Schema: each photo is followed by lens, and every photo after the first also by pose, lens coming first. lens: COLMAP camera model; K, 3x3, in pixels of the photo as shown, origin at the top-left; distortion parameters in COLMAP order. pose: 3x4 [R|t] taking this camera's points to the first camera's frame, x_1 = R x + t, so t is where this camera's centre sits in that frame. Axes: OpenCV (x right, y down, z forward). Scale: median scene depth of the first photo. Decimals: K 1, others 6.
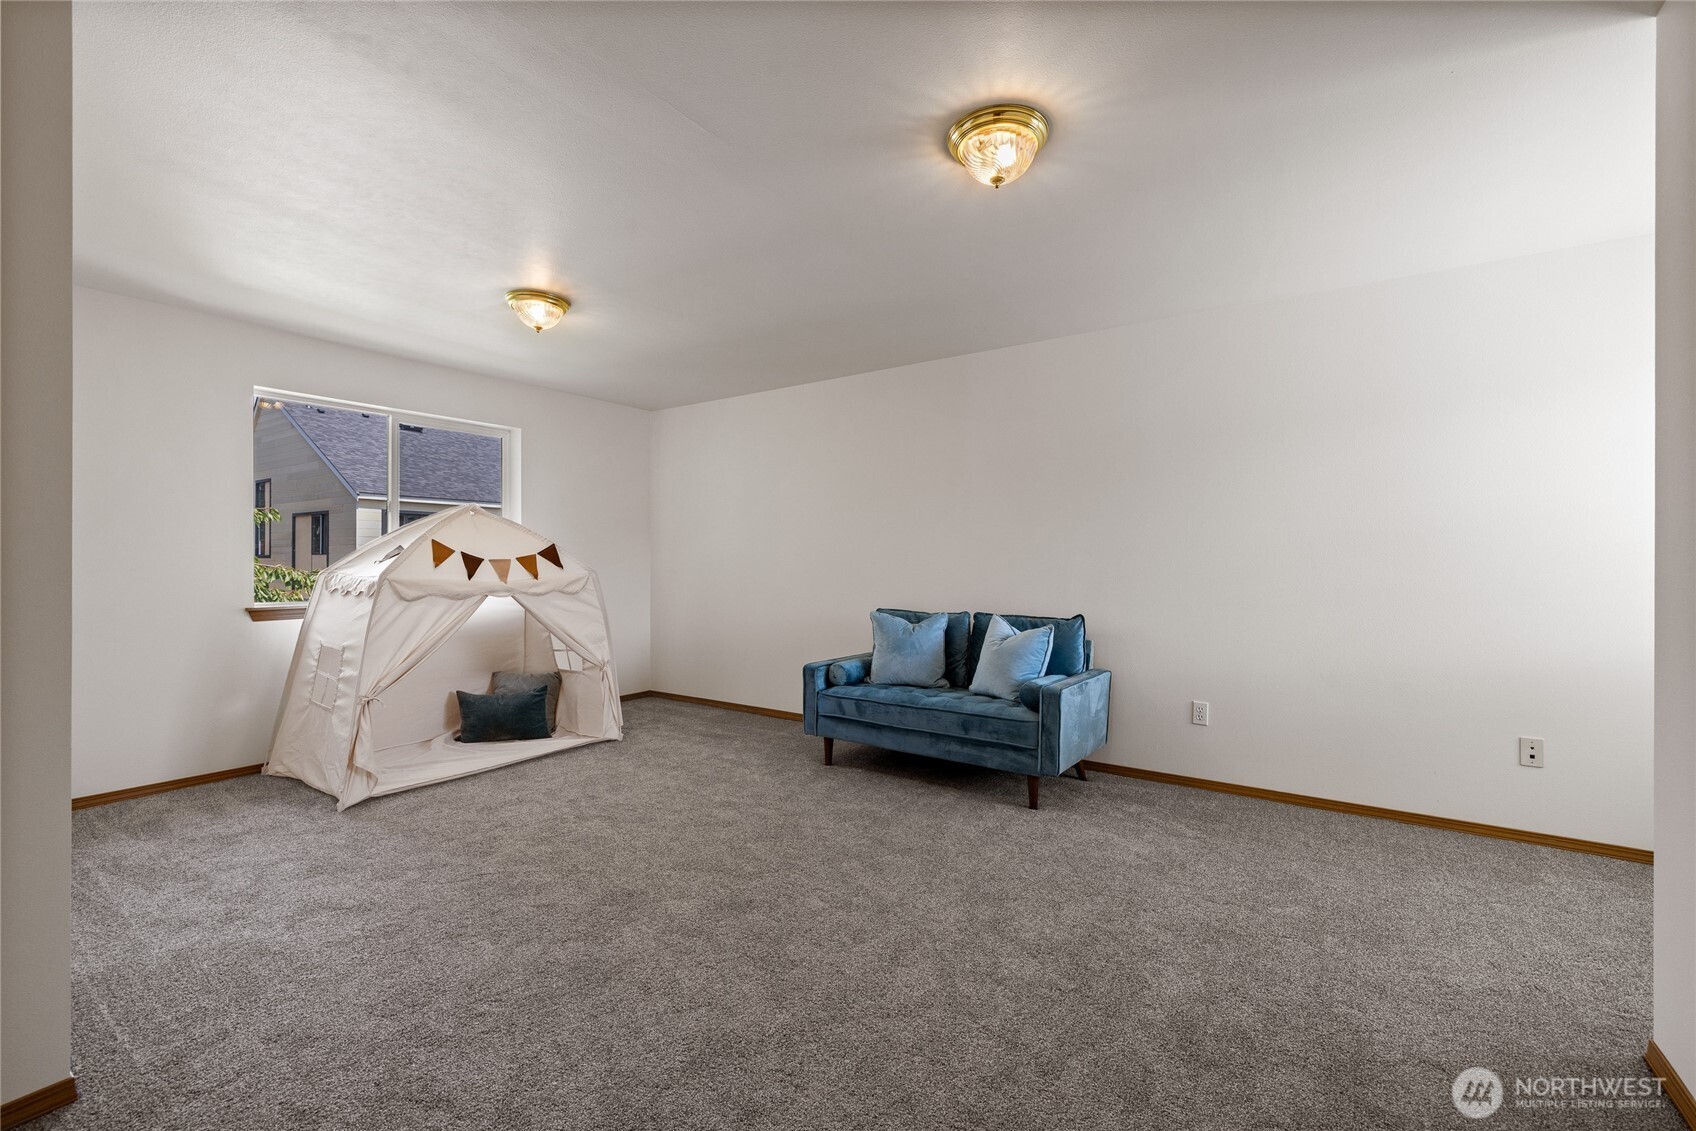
lens RADIAL K [[709.1, 0, 853.3], [0, 709.1, 559.6], [0, 0, 1]] dist [-0.005484, 0.001406]
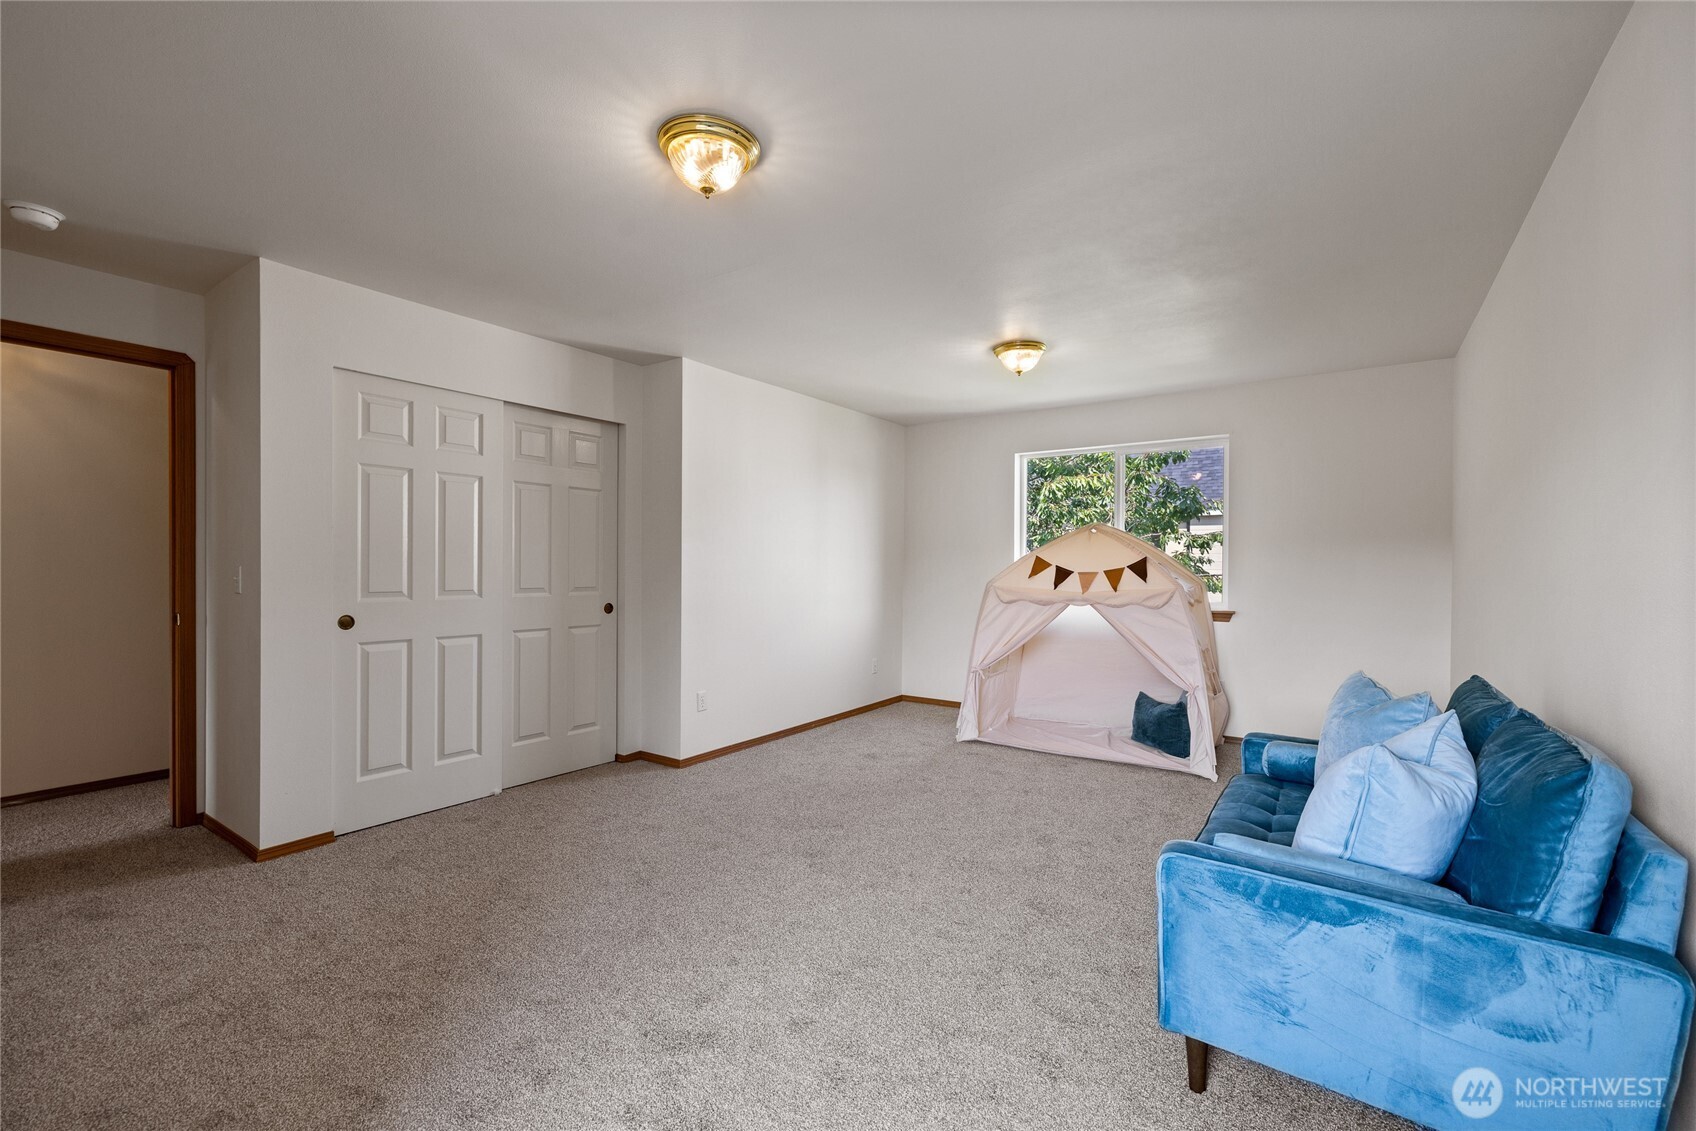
lens RADIAL K [[709.1, 0, 854.9], [0, 709.1, 566.4], [0, 0, 1]] dist [-0.005484, 0.001406]
pose [[0.025993, -0.003068, -0.999657, 0.623339], [-0.007499, 0.999967, -0.003264, -0.003026], [0.999634, 0.007582, 0.025970, 0.619949]]
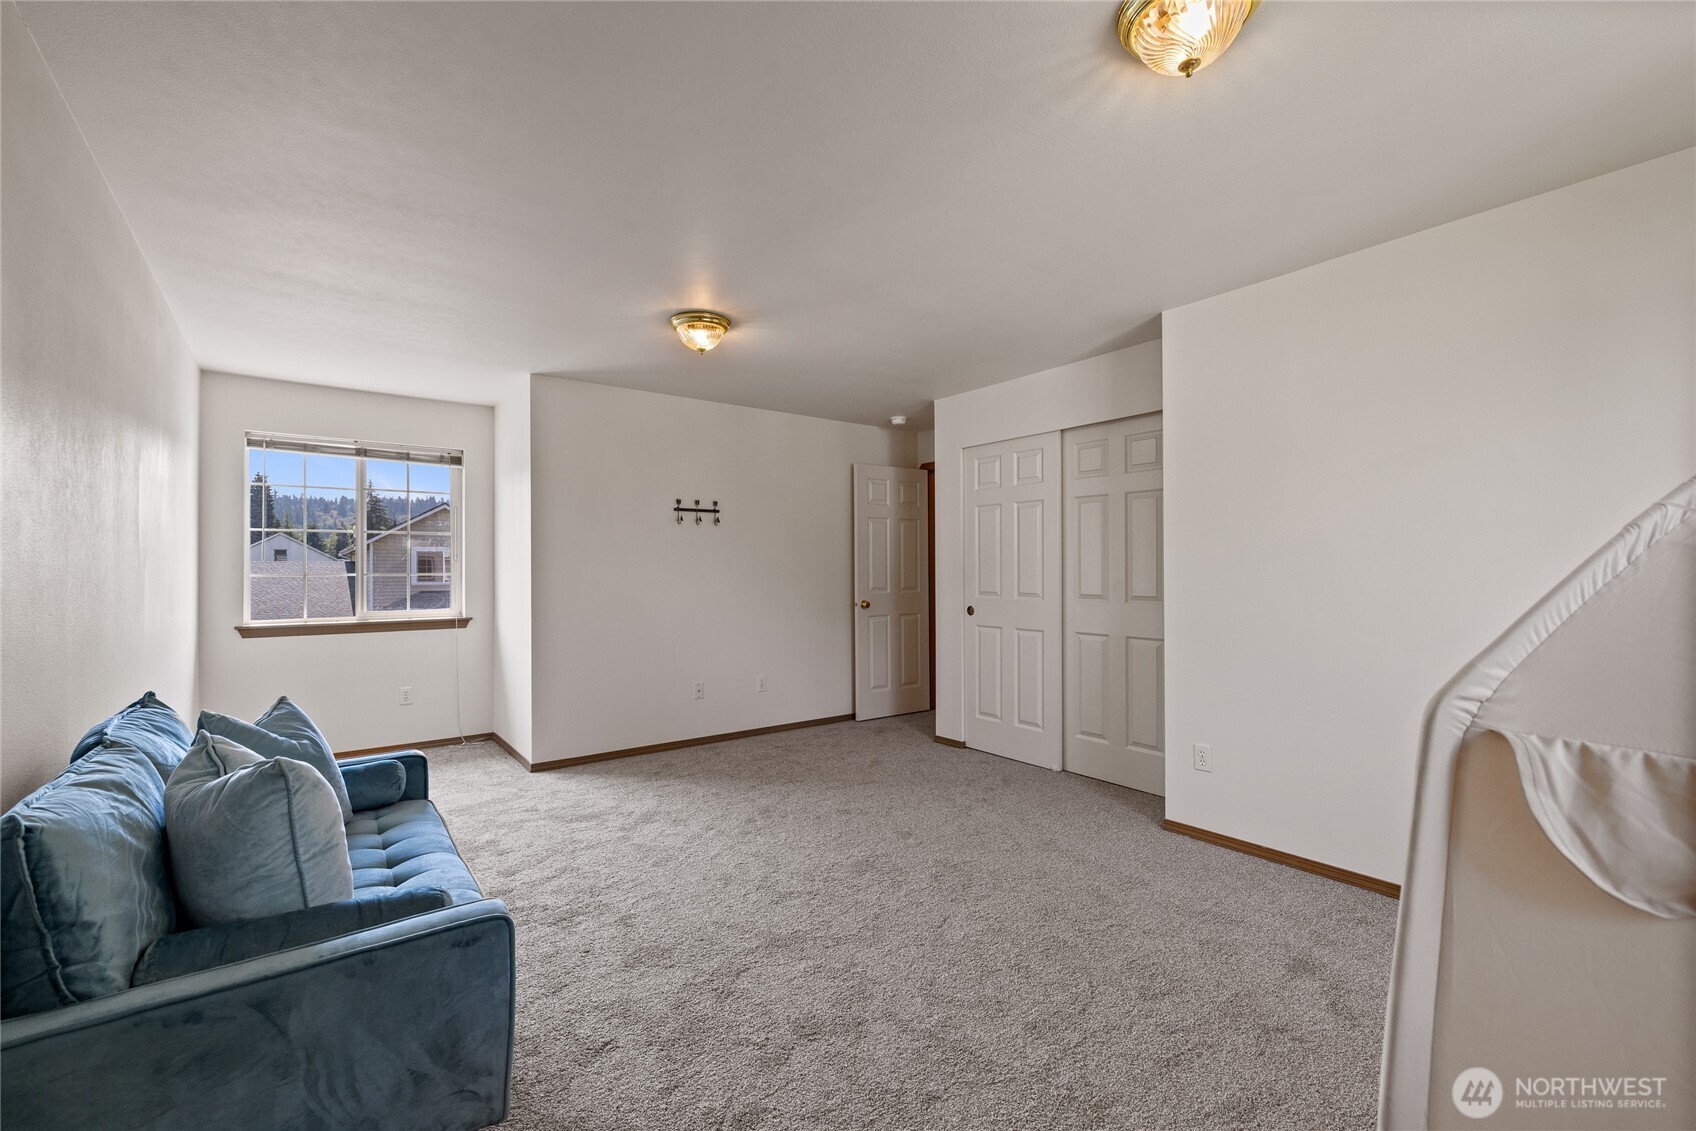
lens RADIAL K [[709.1, 0, 845.6], [0, 709.1, 569.9], [0, 0, 1]] dist [-0.005484, 0.001406]
pose [[-0.958602, -0.003278, 0.284731, -0.320855], [-0.003139, 0.999995, 0.000945, -0.009473], [-0.284733, 0.000013, -0.958607, 1.303889]]
